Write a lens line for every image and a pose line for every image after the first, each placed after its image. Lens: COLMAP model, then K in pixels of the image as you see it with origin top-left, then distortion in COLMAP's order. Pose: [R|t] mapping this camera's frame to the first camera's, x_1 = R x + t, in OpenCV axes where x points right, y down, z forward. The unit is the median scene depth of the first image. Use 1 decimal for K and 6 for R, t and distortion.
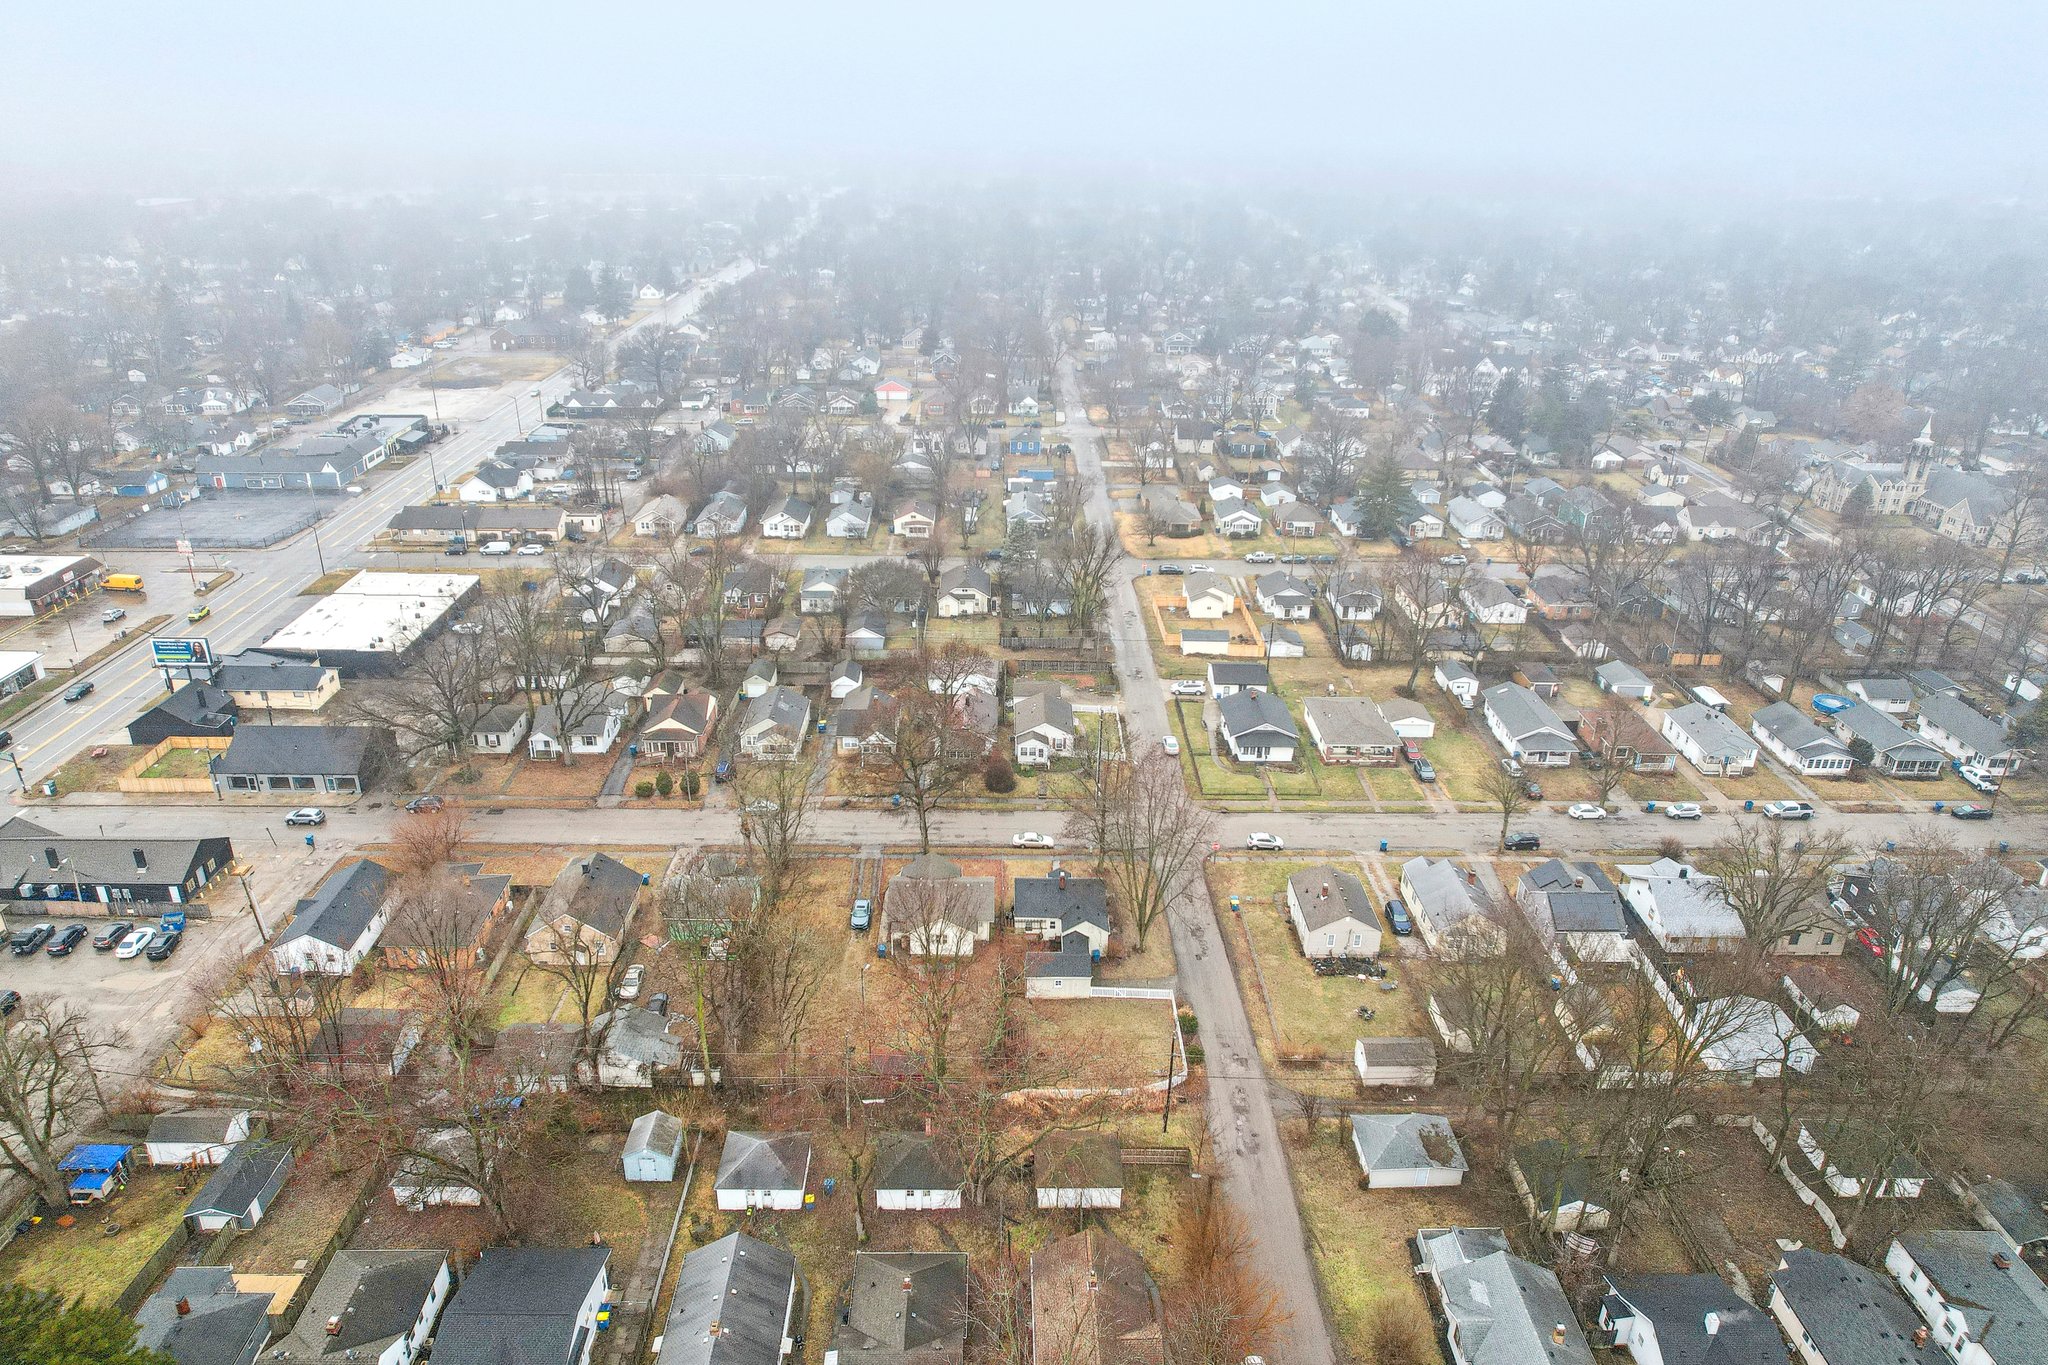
lens RADIAL K [[1335.2, 0, 1033.3], [0, 1335.2, 686.2], [0, 0, 1]] dist [-0.045445, 0.002148]
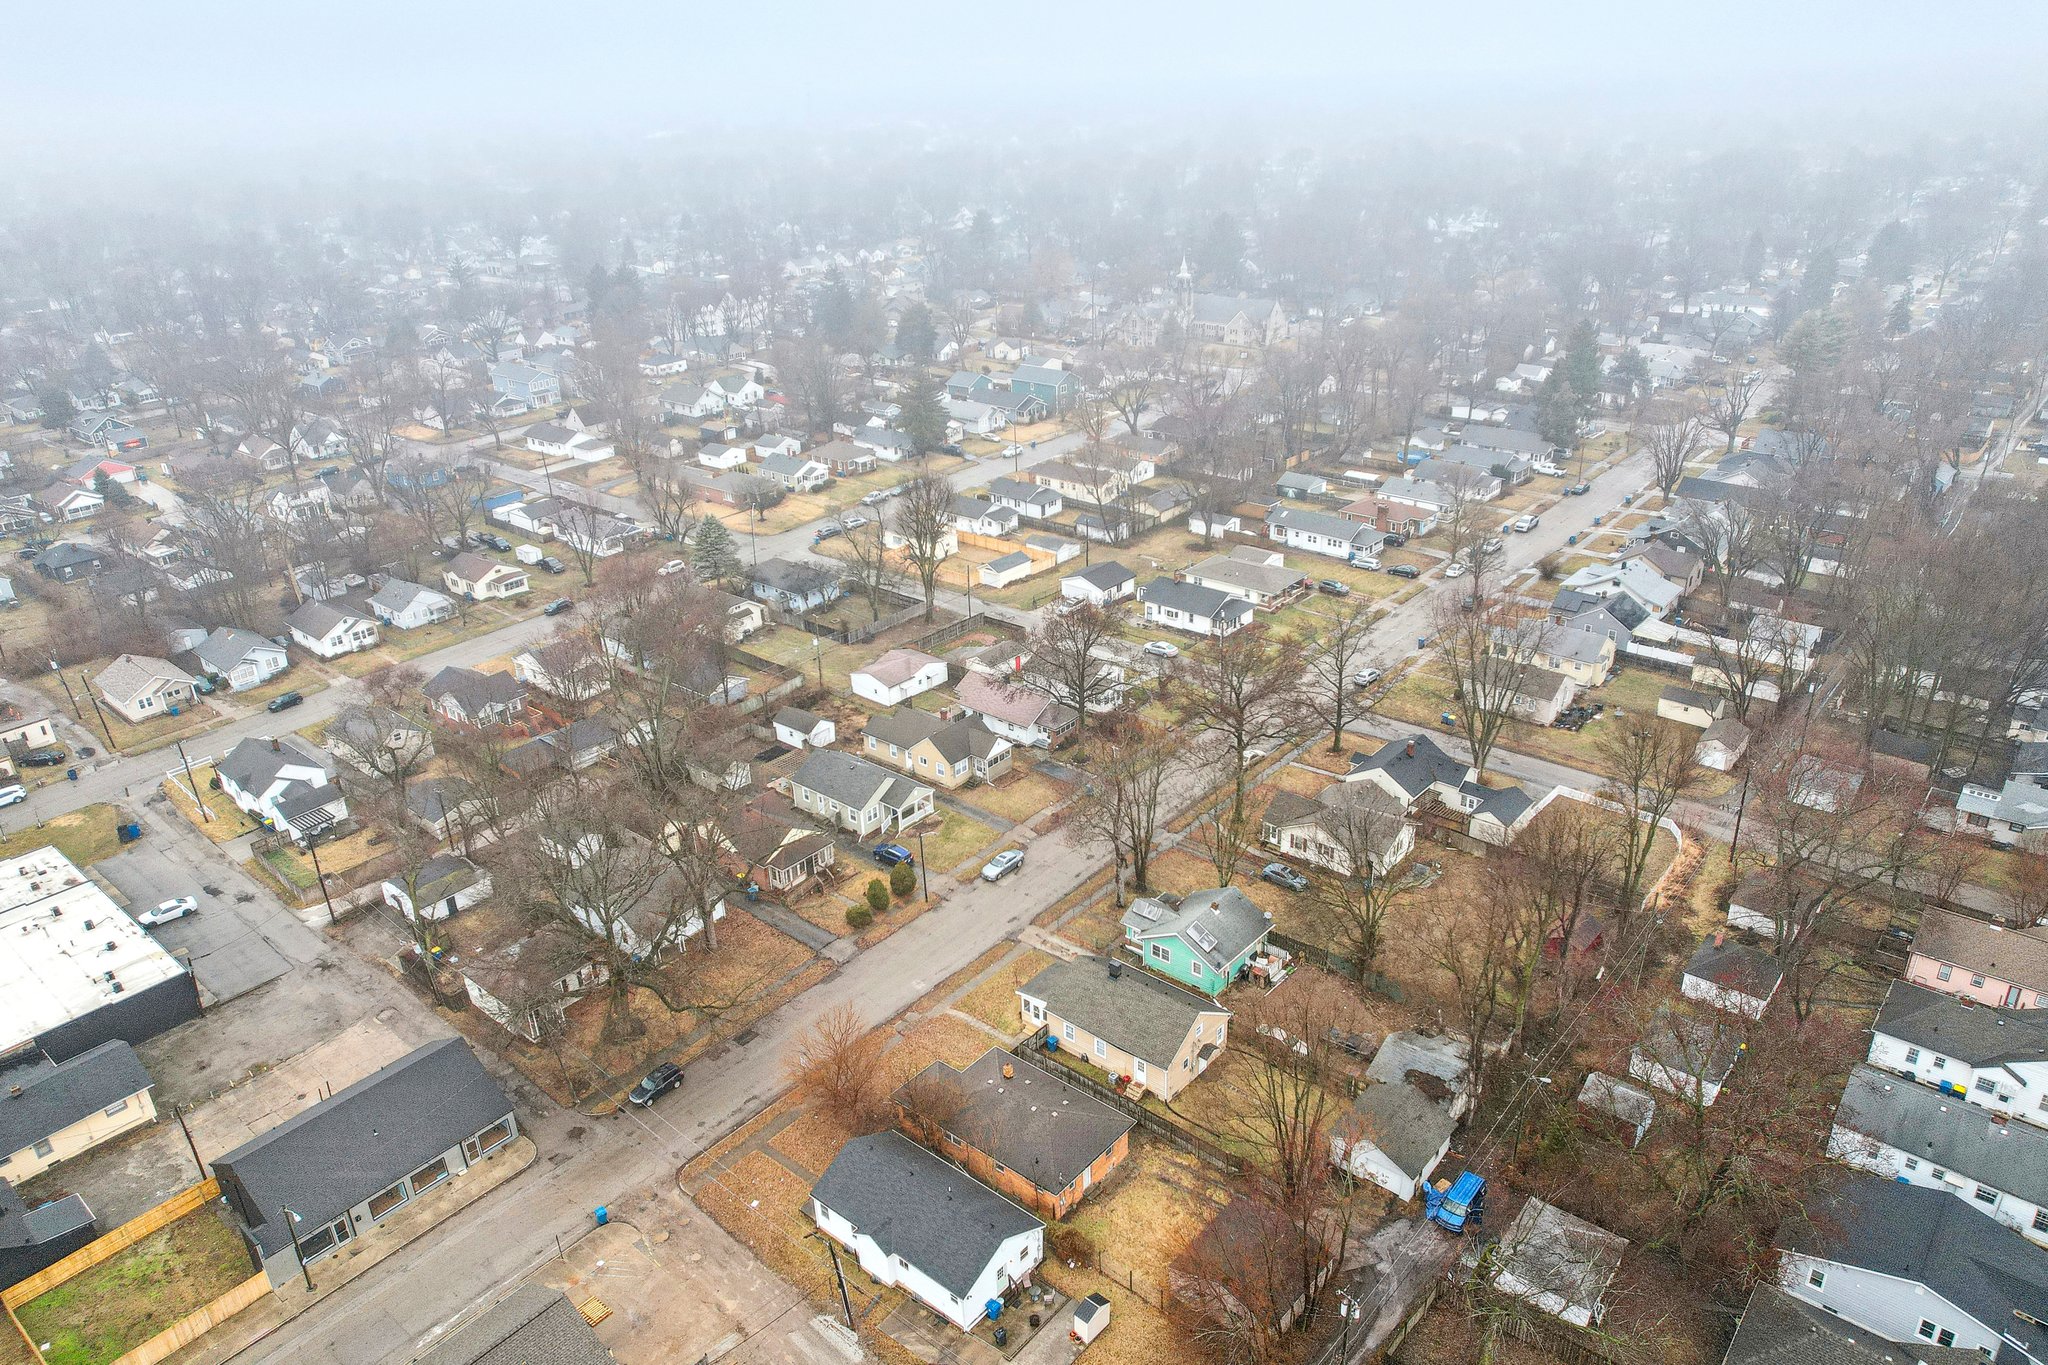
lens RADIAL K [[1379.7, 0, 1024.0], [0, 1379.7, 682.5], [0, 0, 1]] dist [-0.049936, 0.002496]
pose [[0.666570, -0.347818, 0.659323, -0.513310], [0.344531, 0.928083, 0.141281, -0.088657], [-0.661046, 0.132984, 0.738467, 0.267057]]
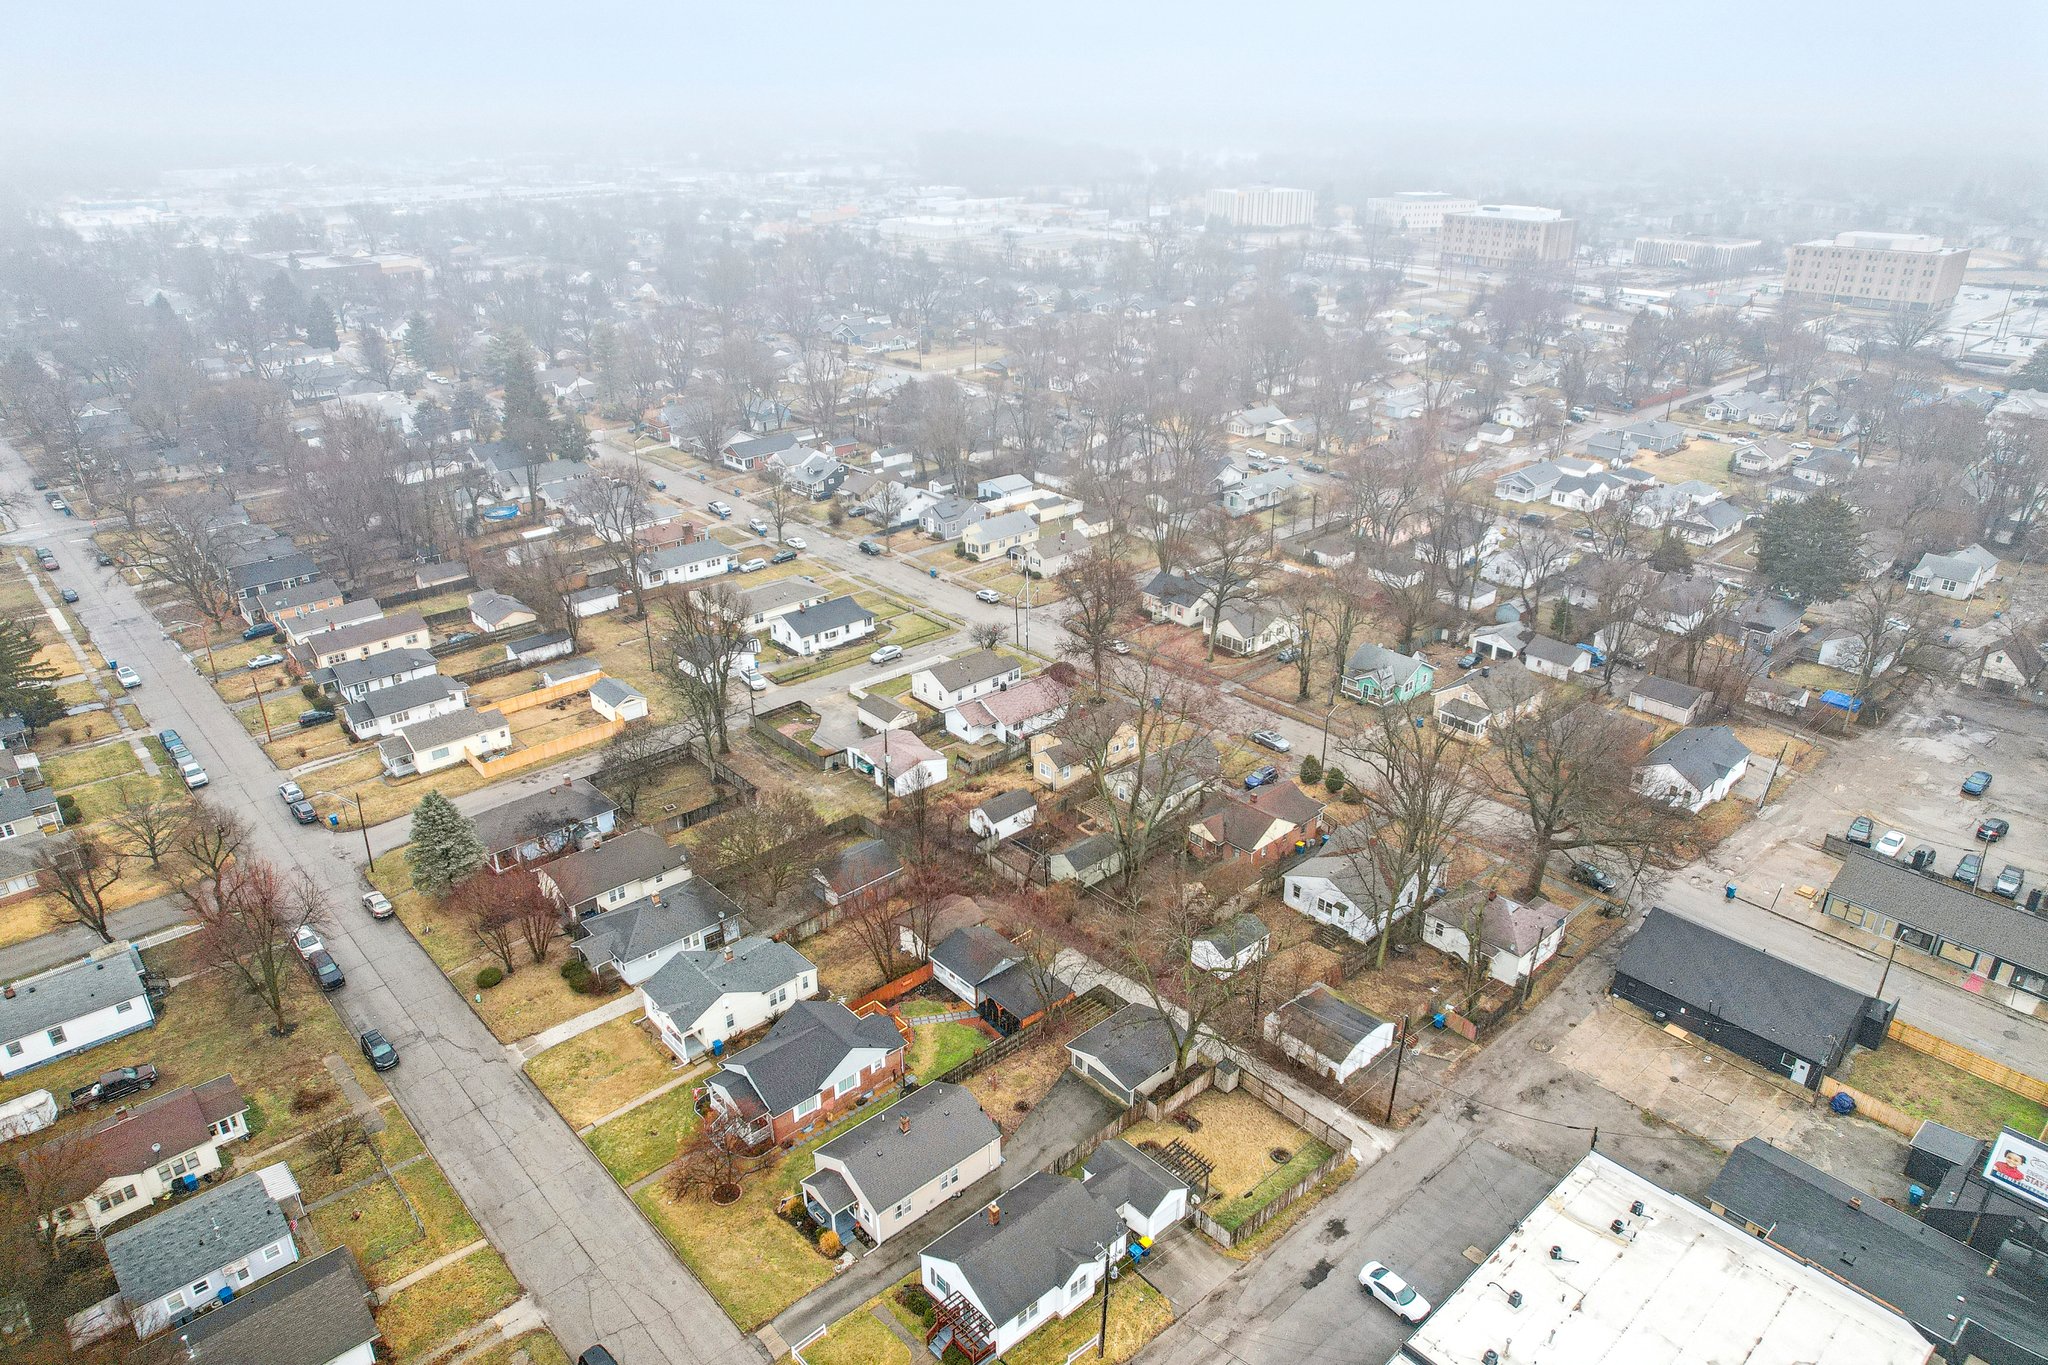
lens RADIAL K [[1379.7, 0, 1024.0], [0, 1379.7, 682.5], [0, 0, 1]] dist [-0.049936, 0.002496]
pose [[-0.647451, -0.322480, 0.690517, -0.556052], [0.299948, 0.725110, 0.619876, -0.449282], [-0.700599, 0.608459, -0.372746, 1.077823]]
